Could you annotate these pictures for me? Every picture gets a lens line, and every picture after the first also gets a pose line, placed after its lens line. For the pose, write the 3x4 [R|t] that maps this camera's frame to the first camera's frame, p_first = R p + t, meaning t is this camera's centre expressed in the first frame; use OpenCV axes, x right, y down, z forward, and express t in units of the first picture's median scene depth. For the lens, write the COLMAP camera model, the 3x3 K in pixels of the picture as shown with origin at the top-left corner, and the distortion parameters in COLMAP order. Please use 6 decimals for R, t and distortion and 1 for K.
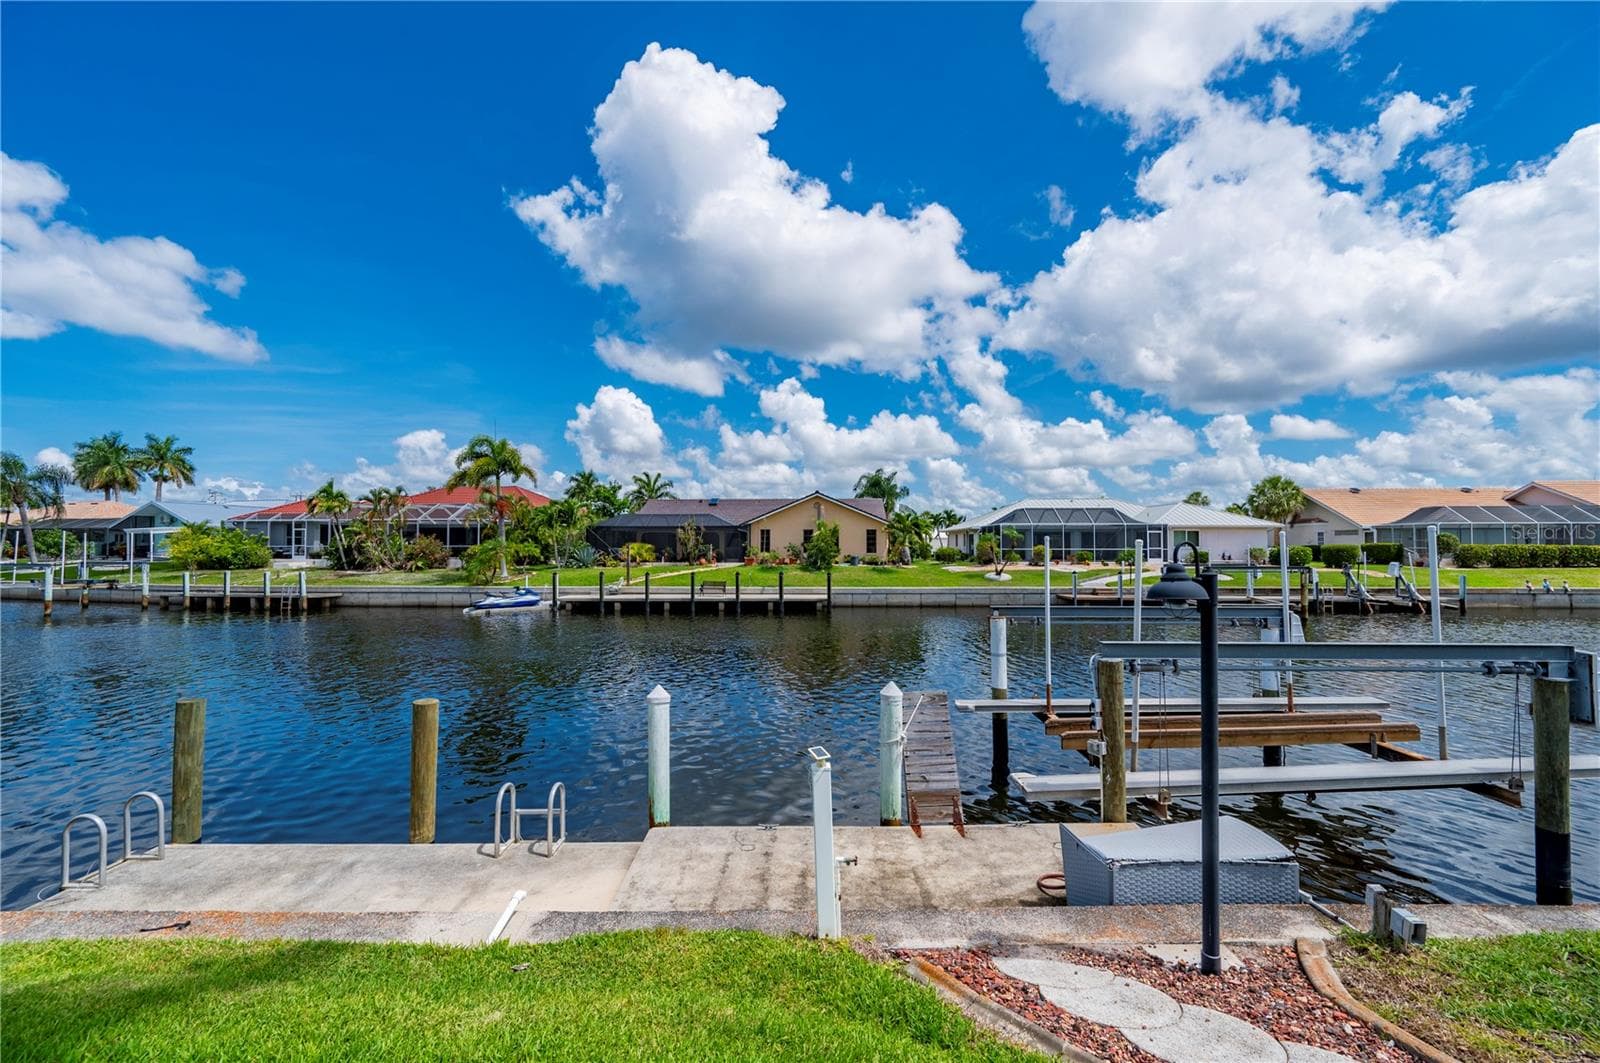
lens RADIAL K [[633.2, 0, 803.8], [0, 633.2, 524.9], [0, 0, 1]] dist [-0.001588, 0.000072]
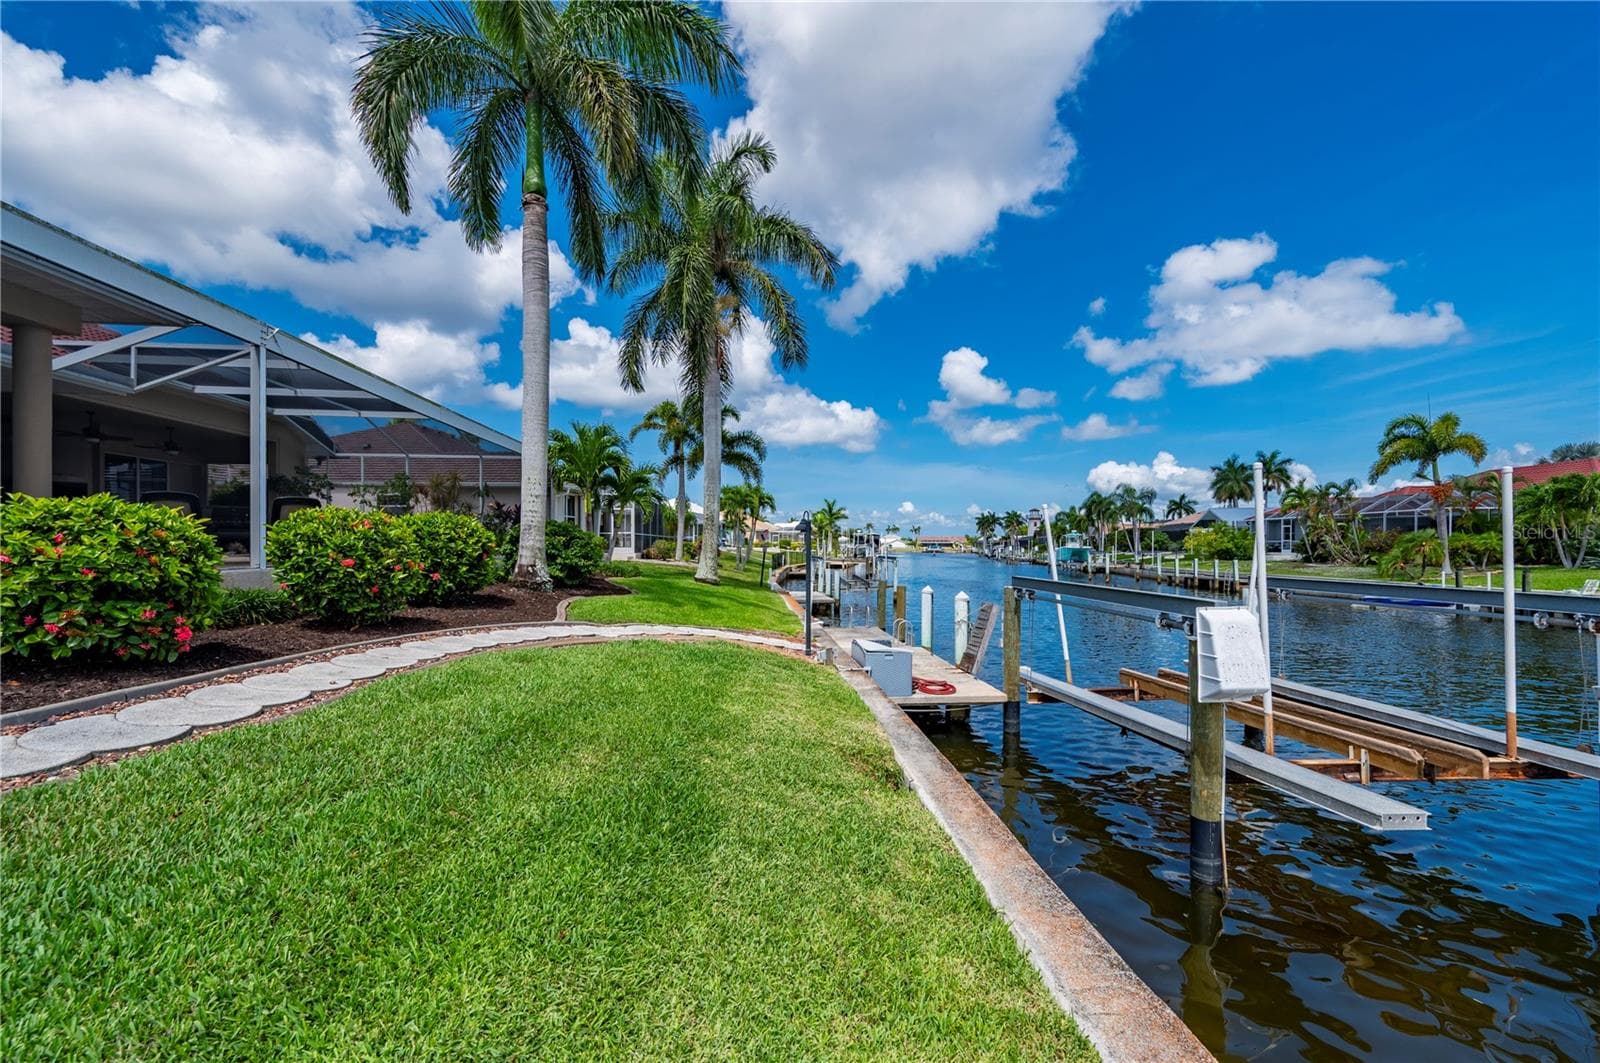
lens RADIAL K [[647.8, 0, 797.5], [0, 647.8, 539.1], [0, 0, 1]] dist [0.000543, 0.000241]
pose [[0.072174, -0.009834, -0.997344, 0.297409], [0.027643, 0.999587, -0.007856, 0.015533], [0.997009, -0.027002, 0.072416, 0.056054]]
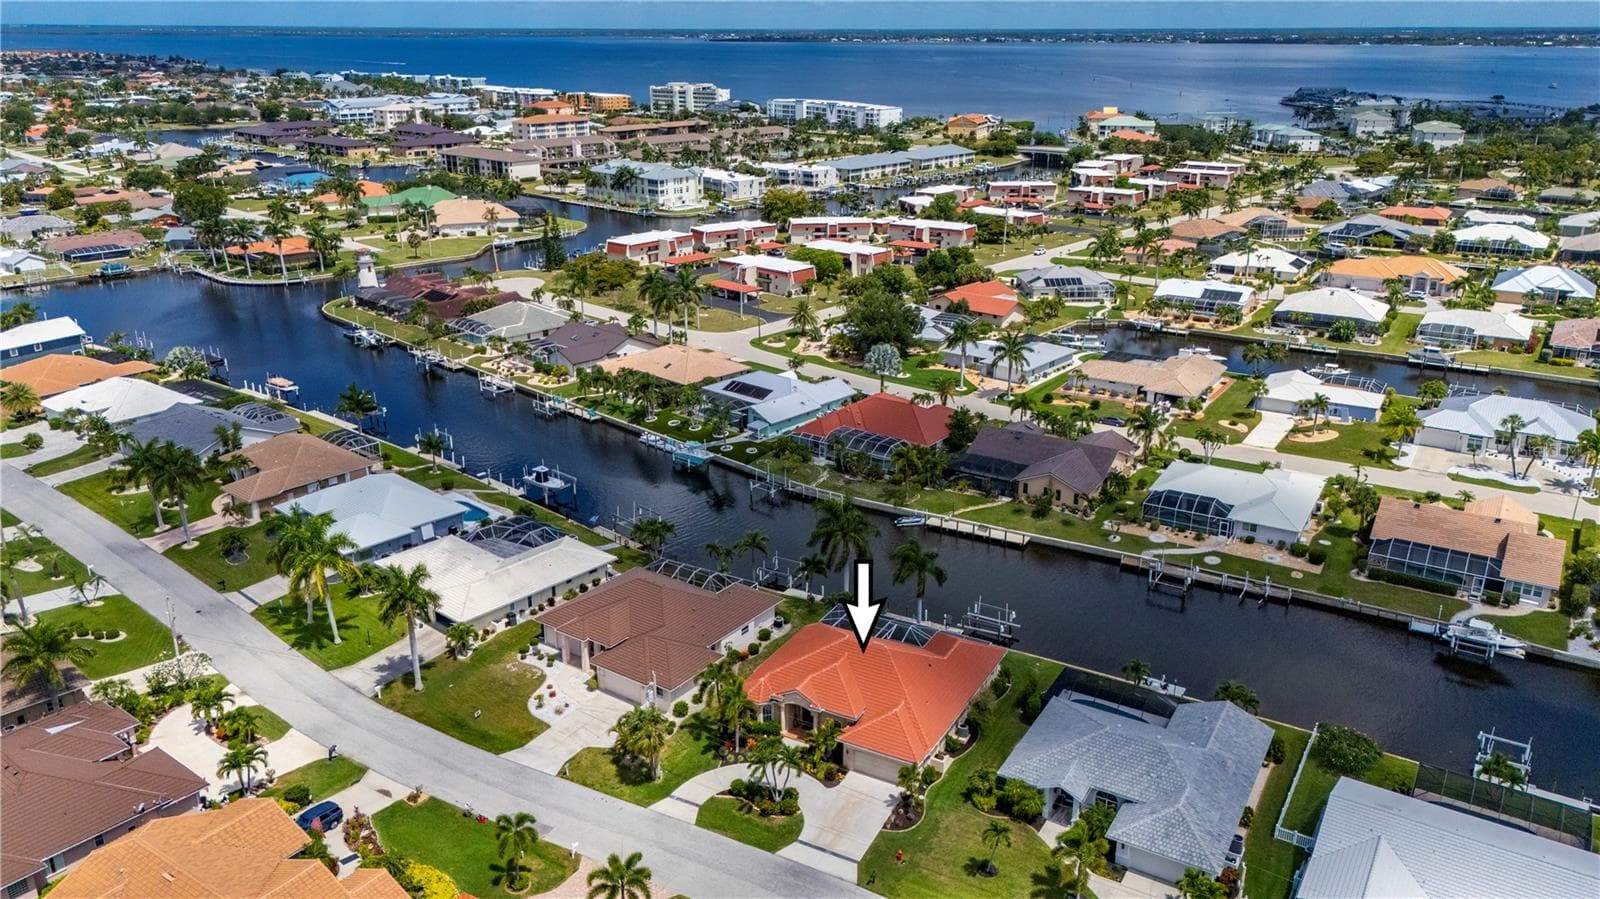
lens RADIAL K [[1171.4, 0, 799.3], [0, 1171.4, 452.7], [0, 0, 1]] dist [0.082207, -0.087324]
pose [[0.874147, 0.165328, -0.456655, 1.041289], [0.015502, 0.930297, 0.366480, -1.525635], [0.485414, -0.327436, 0.810653, -2.455462]]
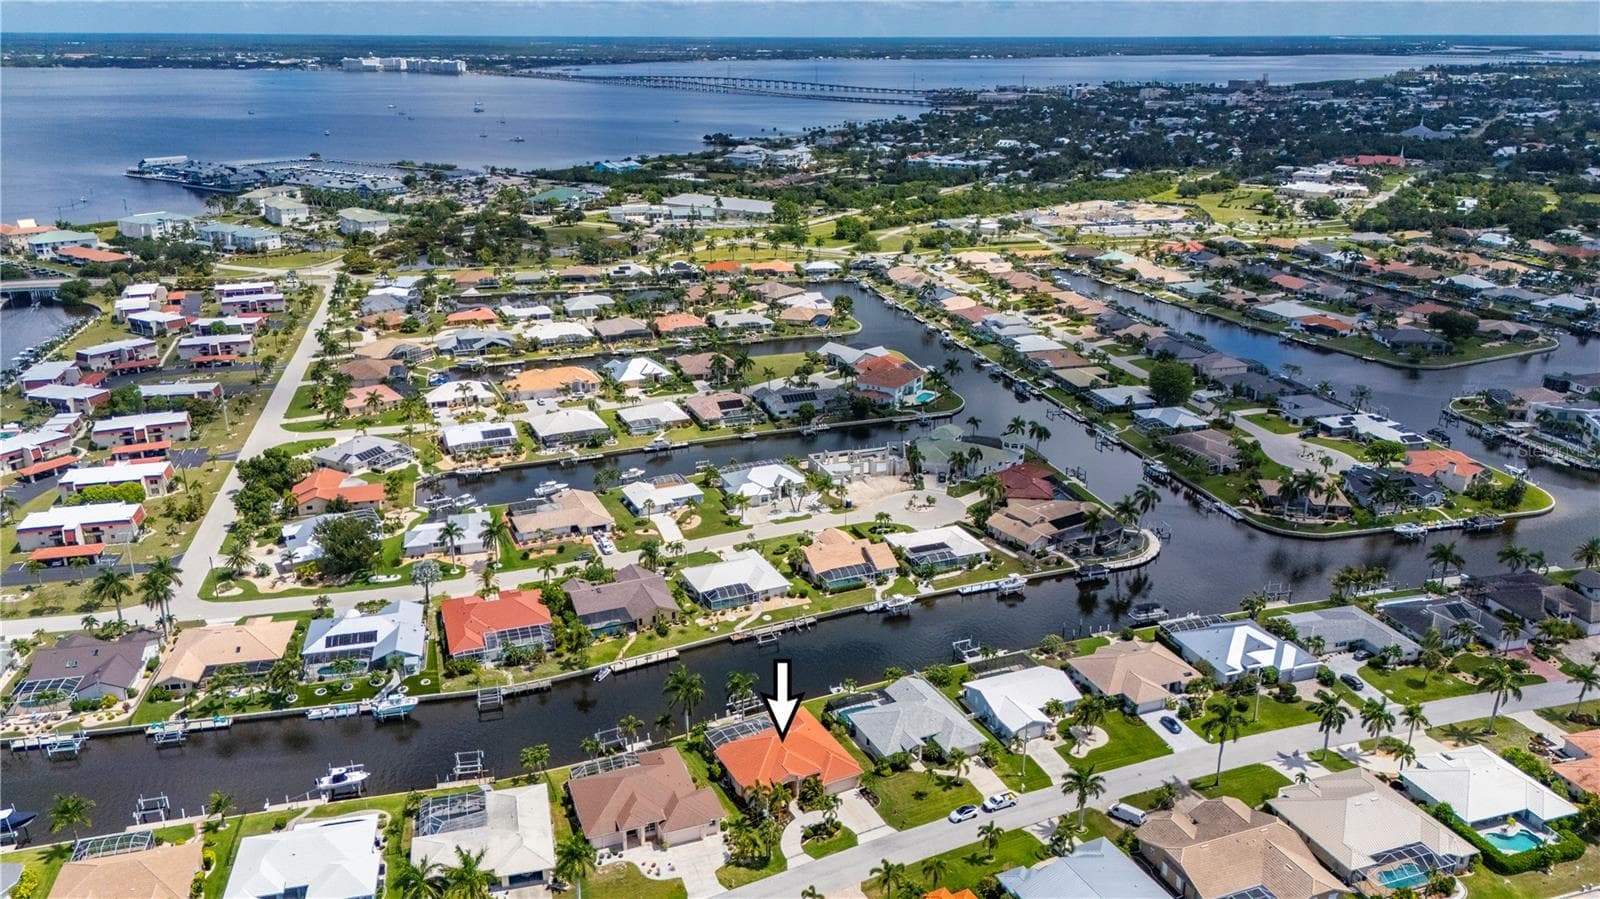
lens RADIAL K [[1171.4, 0, 799.3], [0, 1171.4, 452.7], [0, 0, 1]] dist [0.082207, -0.087324]
pose [[0.892463, -0.149697, 0.425560, -1.733097], [-0.015441, 0.932649, 0.360455, -2.905135], [-0.450857, -0.328264, 0.830043, -3.944881]]
